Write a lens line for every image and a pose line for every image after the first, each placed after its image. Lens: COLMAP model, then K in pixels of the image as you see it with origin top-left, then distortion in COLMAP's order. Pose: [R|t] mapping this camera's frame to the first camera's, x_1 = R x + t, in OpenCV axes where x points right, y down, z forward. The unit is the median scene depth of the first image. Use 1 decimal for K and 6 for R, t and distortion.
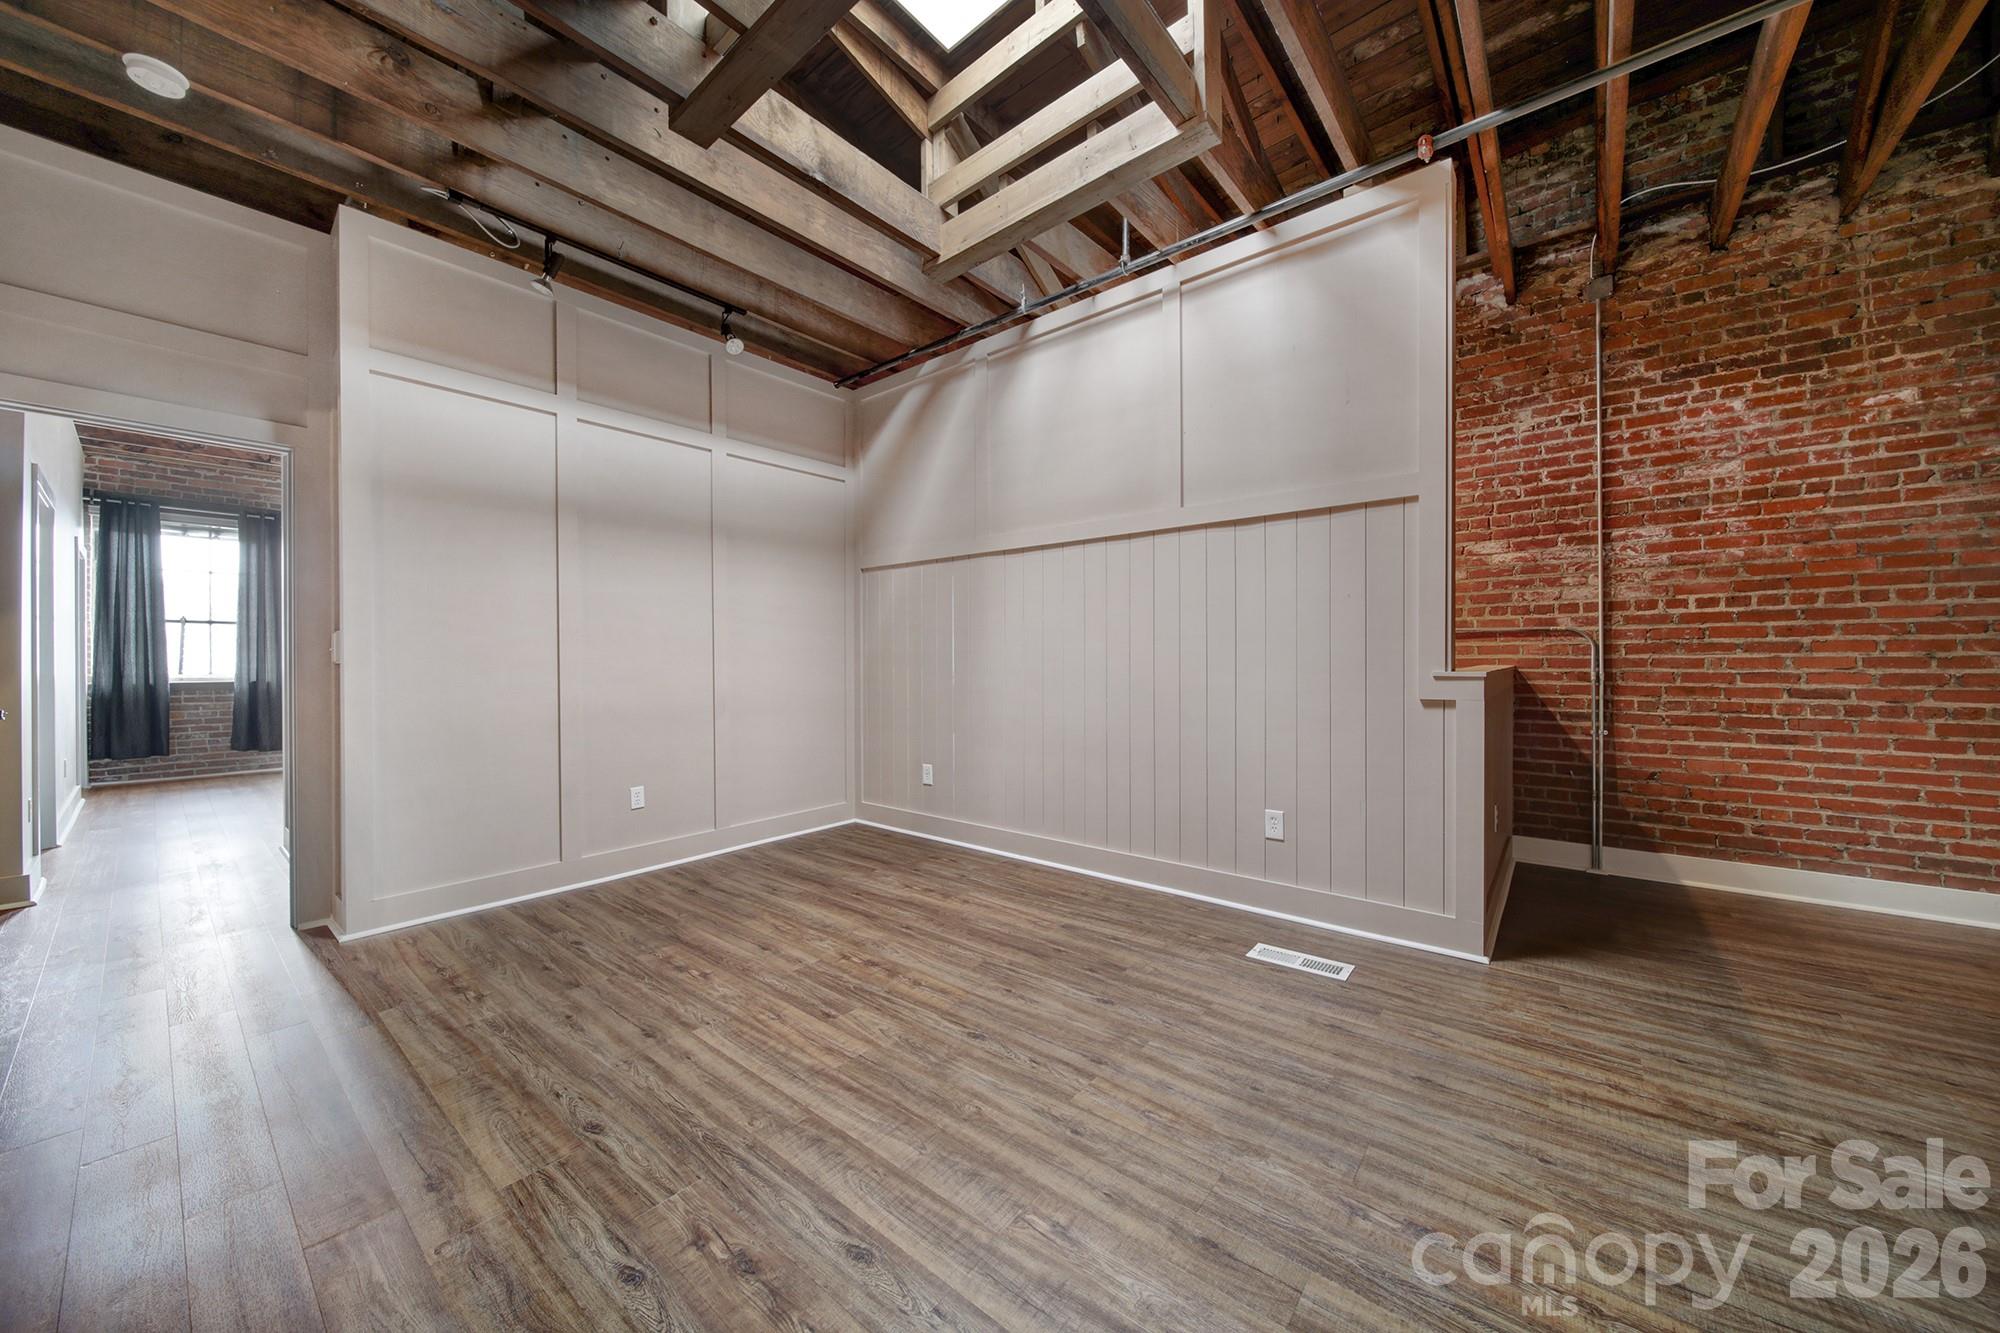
lens RADIAL K [[708.0, 0, 1002.3], [0, 708.0, 672.4], [0, 0, 1]] dist [0.000191, -0.000115]
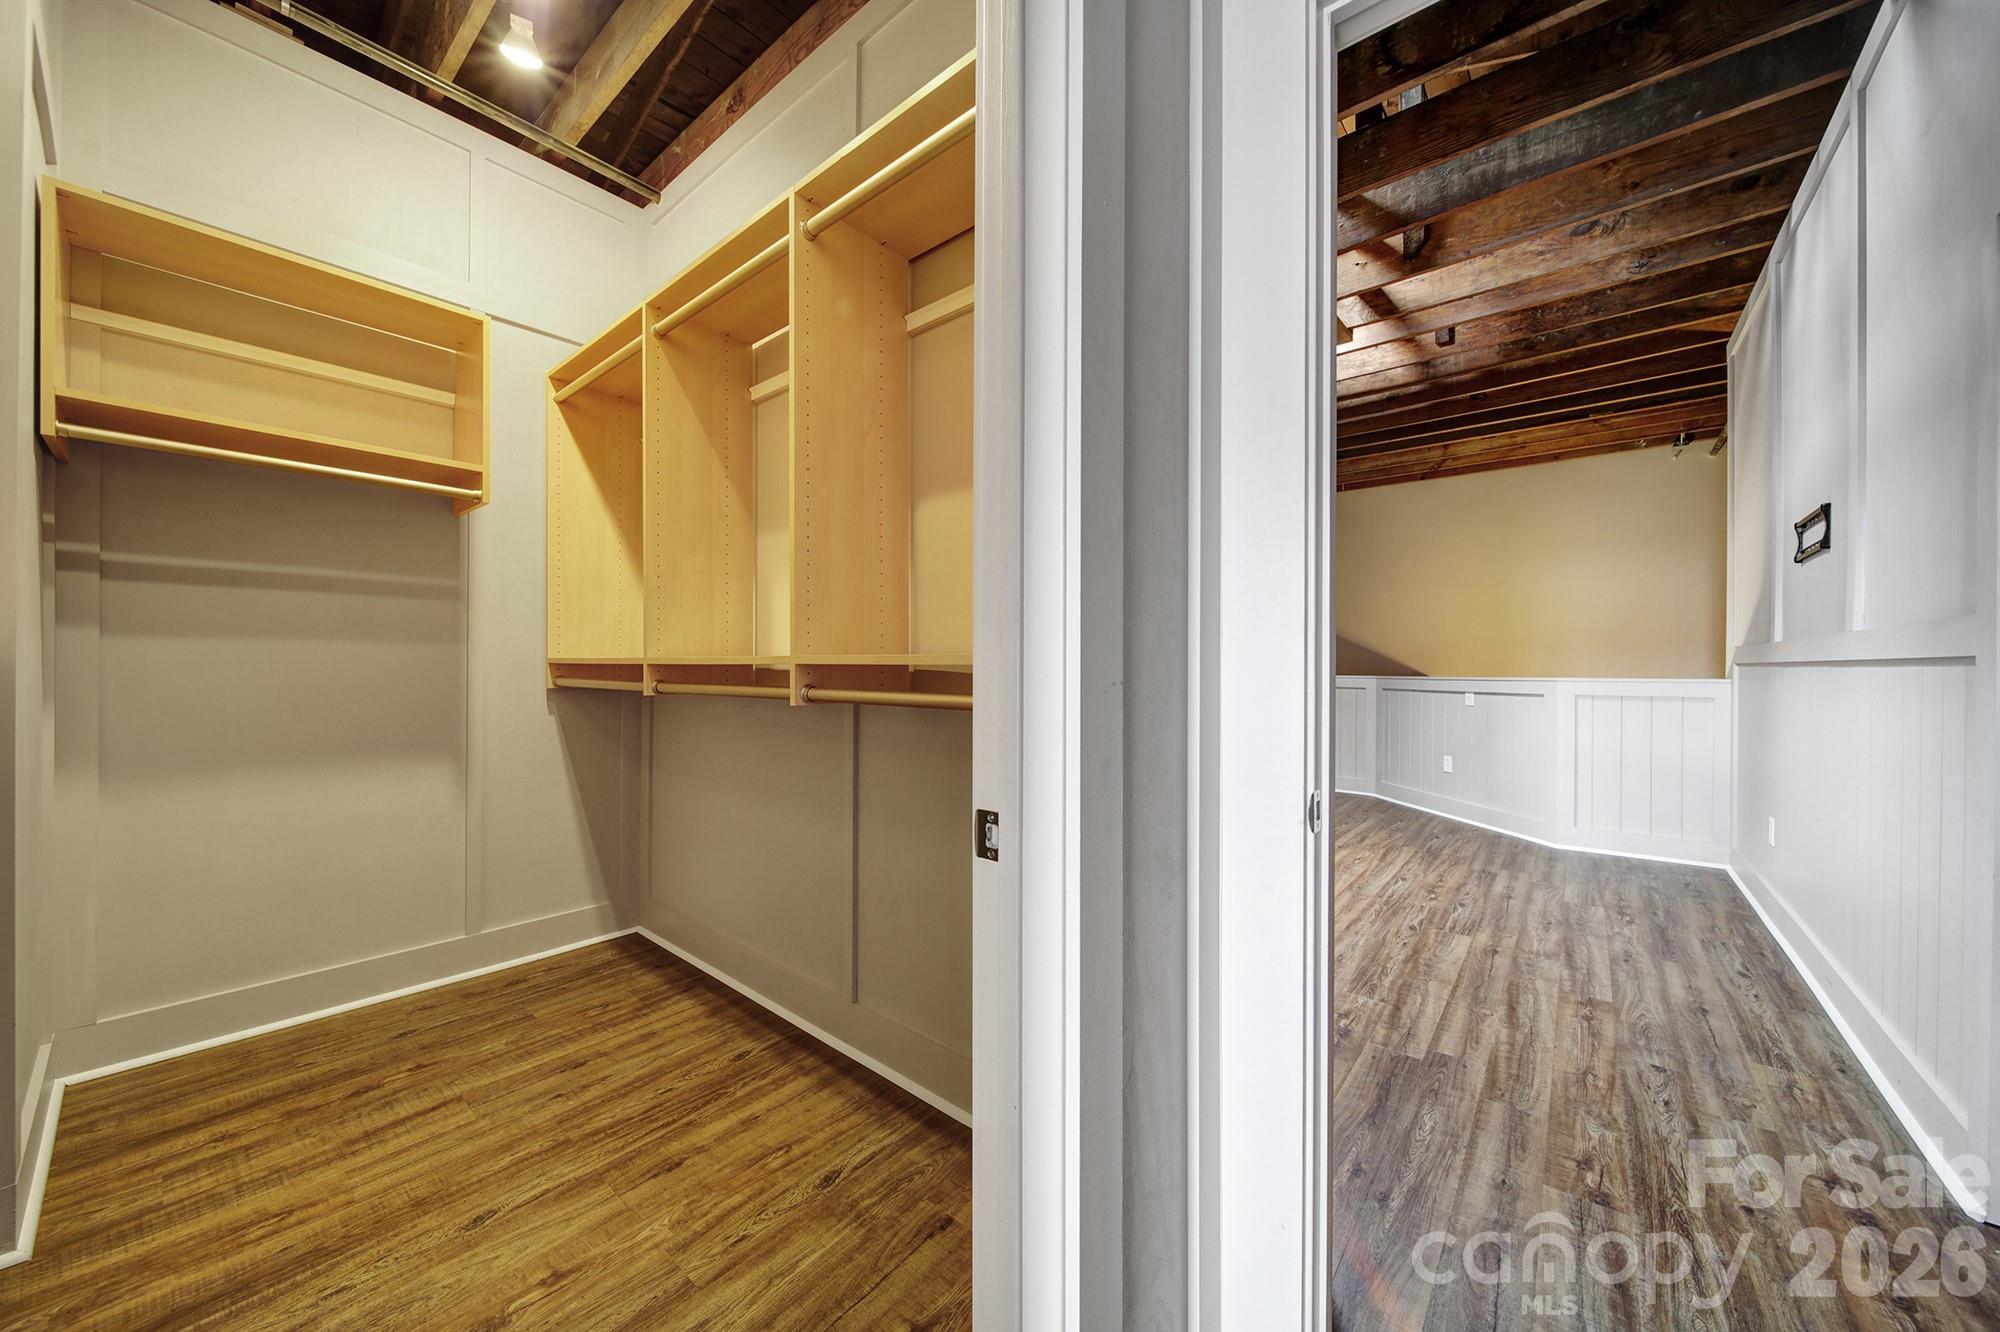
lens RADIAL K [[693.7, 0, 1016.7], [0, 693.7, 674.2], [0, 0, 1]] dist [0.011622, 0.000006]
pose [[-0.007119, -0.004981, 0.999962, -1.783097], [0.010038, 0.999937, 0.005053, -0.014937], [-0.999924, 0.010074, -0.007069, 1.535506]]
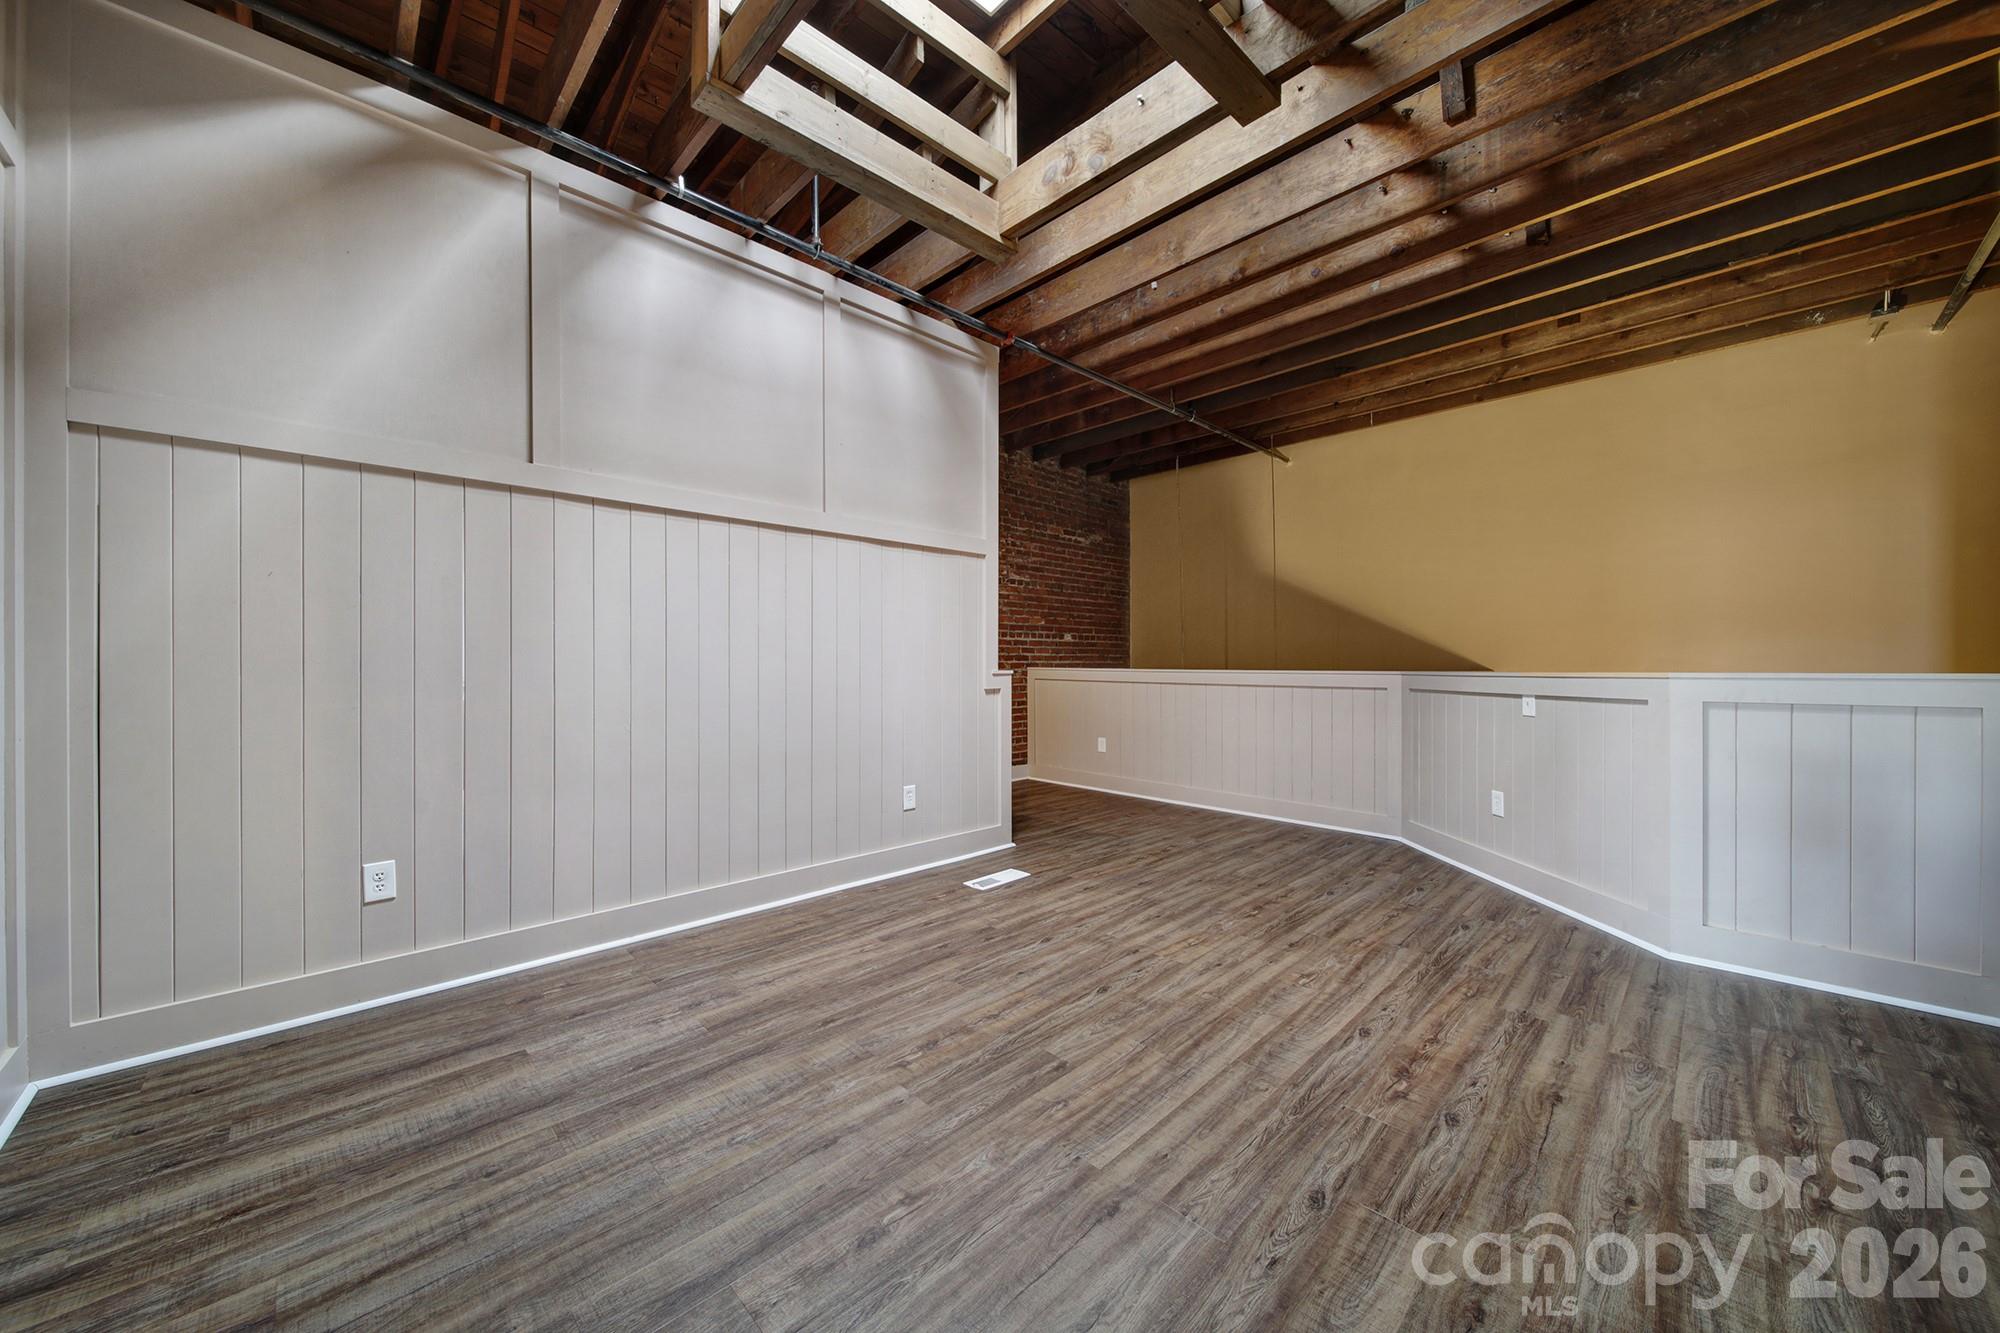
lens RADIAL K [[708.0, 0, 1002.3], [0, 708.0, 672.4], [0, 0, 1]] dist [0.000191, -0.000115]
pose [[0.111740, -0.006574, 0.993716, -1.120690], [0.017336, 0.999839, 0.004666, -0.004404], [-0.993586, 0.016706, 0.111836, 0.971537]]
